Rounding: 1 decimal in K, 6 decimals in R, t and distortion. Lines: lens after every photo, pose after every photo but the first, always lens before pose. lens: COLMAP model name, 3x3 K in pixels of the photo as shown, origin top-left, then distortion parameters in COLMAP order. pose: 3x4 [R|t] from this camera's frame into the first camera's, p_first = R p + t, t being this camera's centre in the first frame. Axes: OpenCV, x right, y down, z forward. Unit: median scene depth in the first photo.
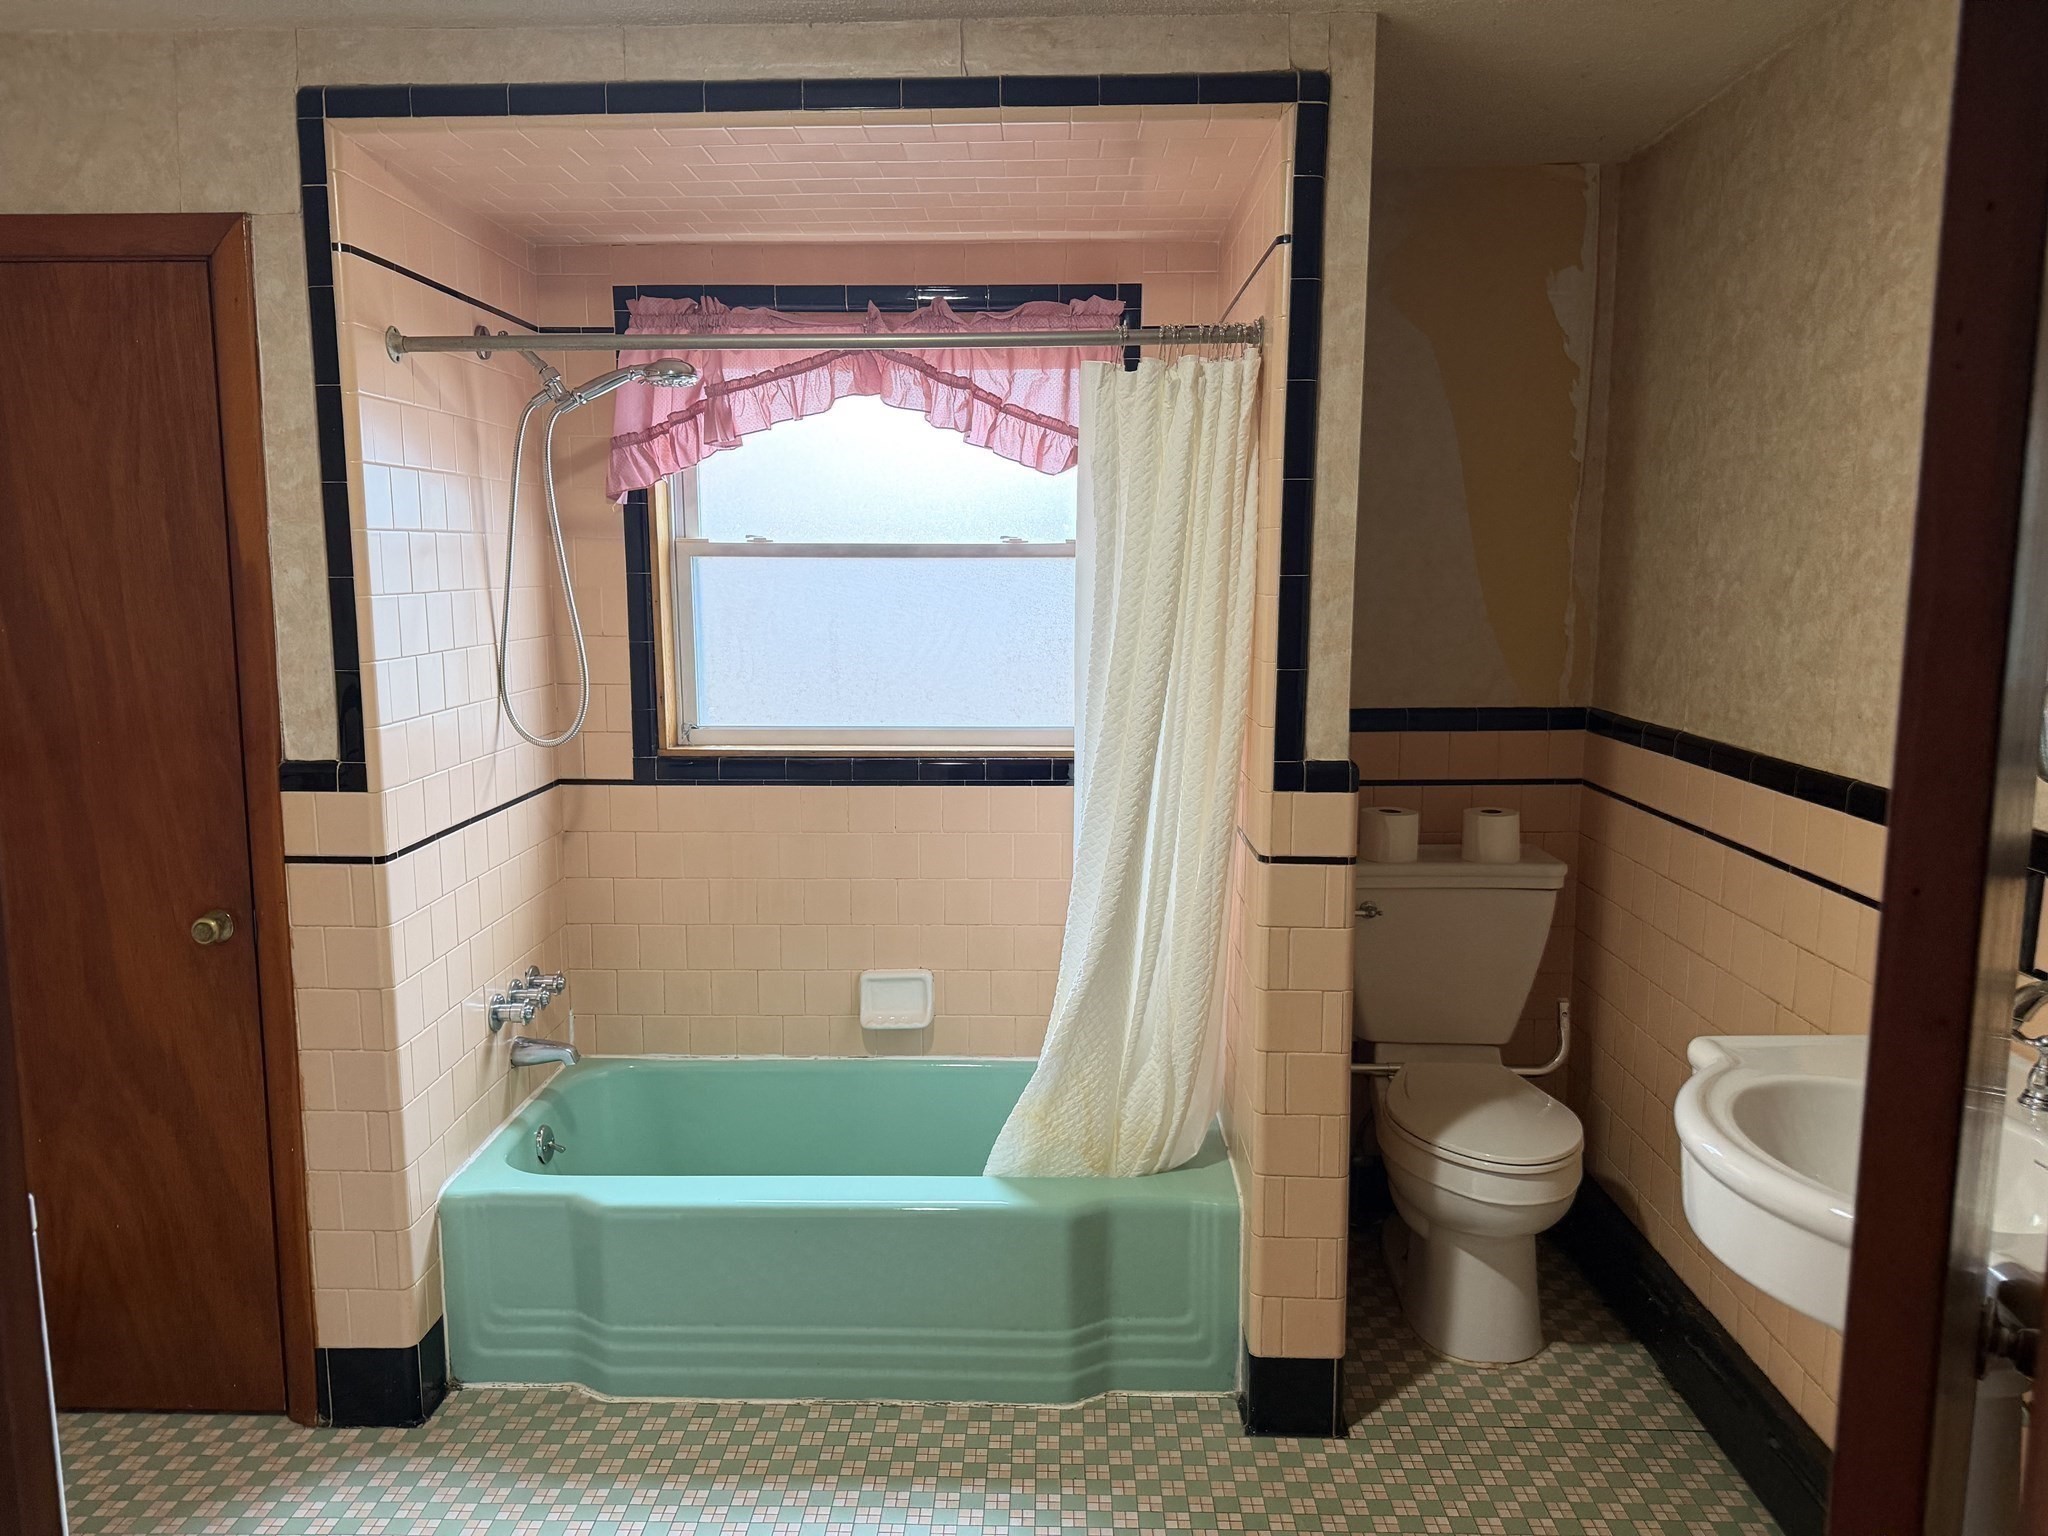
lens RADIAL K [[1405.4, 0, 1030.5], [0, 1405.4, 793.0], [0, 0, 1]] dist [-0.008706, -0.005953]
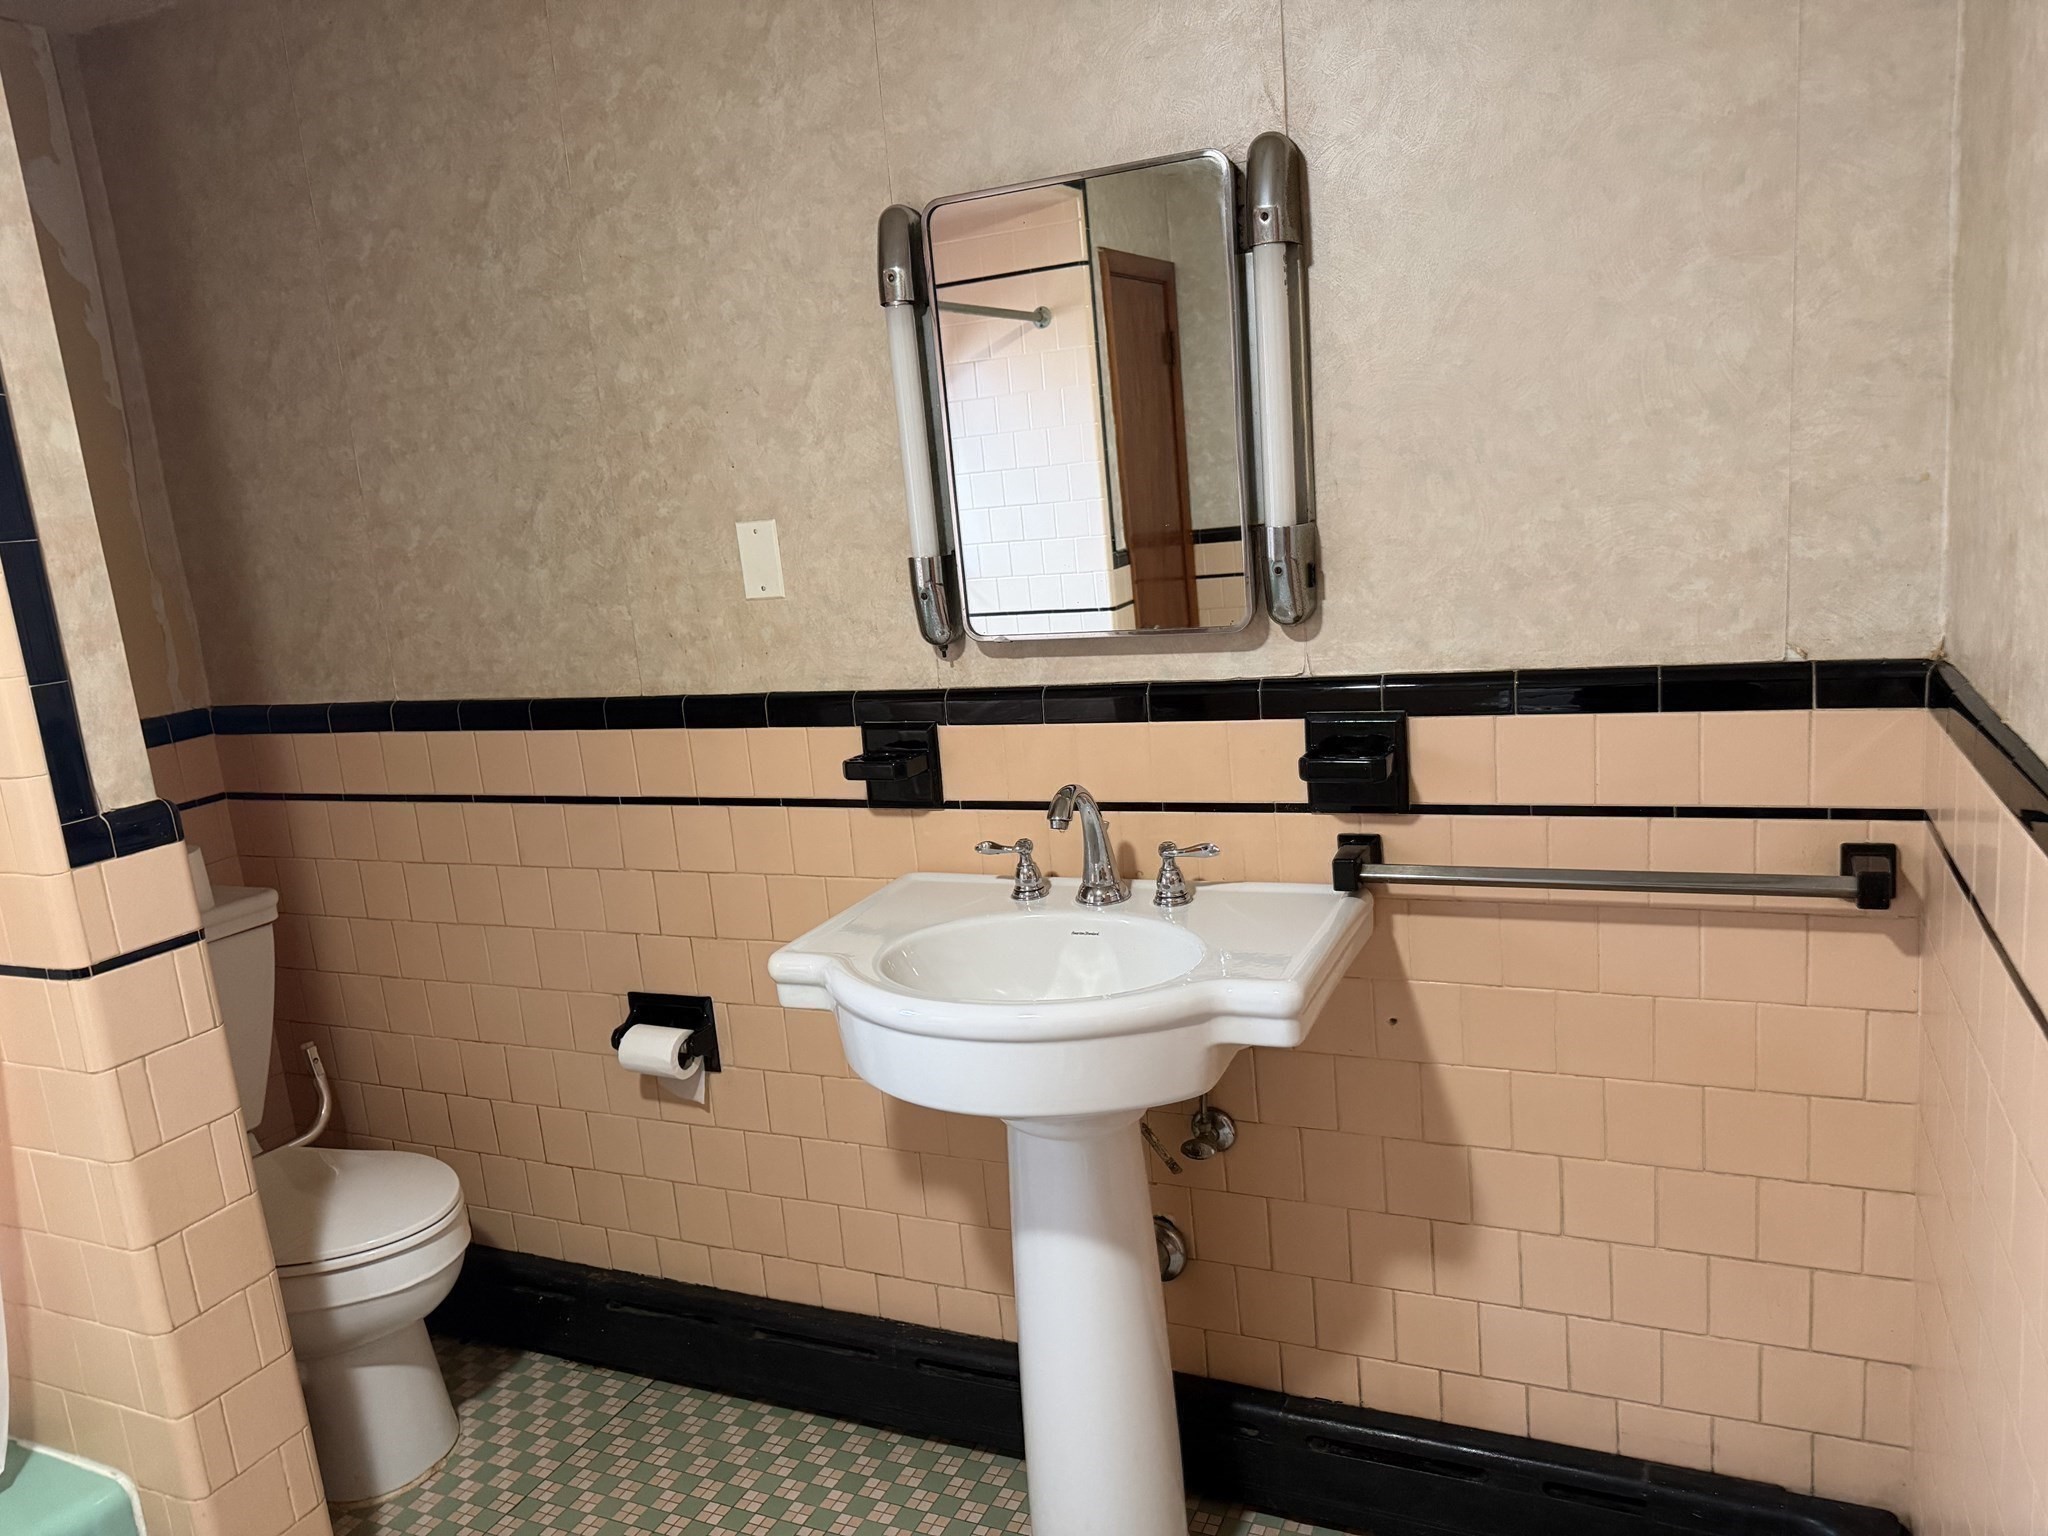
lens RADIAL K [[1405.4, 0, 1030.5], [0, 1405.4, 793.0], [0, 0, 1]] dist [-0.008706, -0.005953]
pose [[0.390041, -0.223638, 0.893227, -0.223297], [0.229098, 0.963123, 0.141099, -0.024329], [-0.891842, 0.149601, 0.426893, 0.303039]]
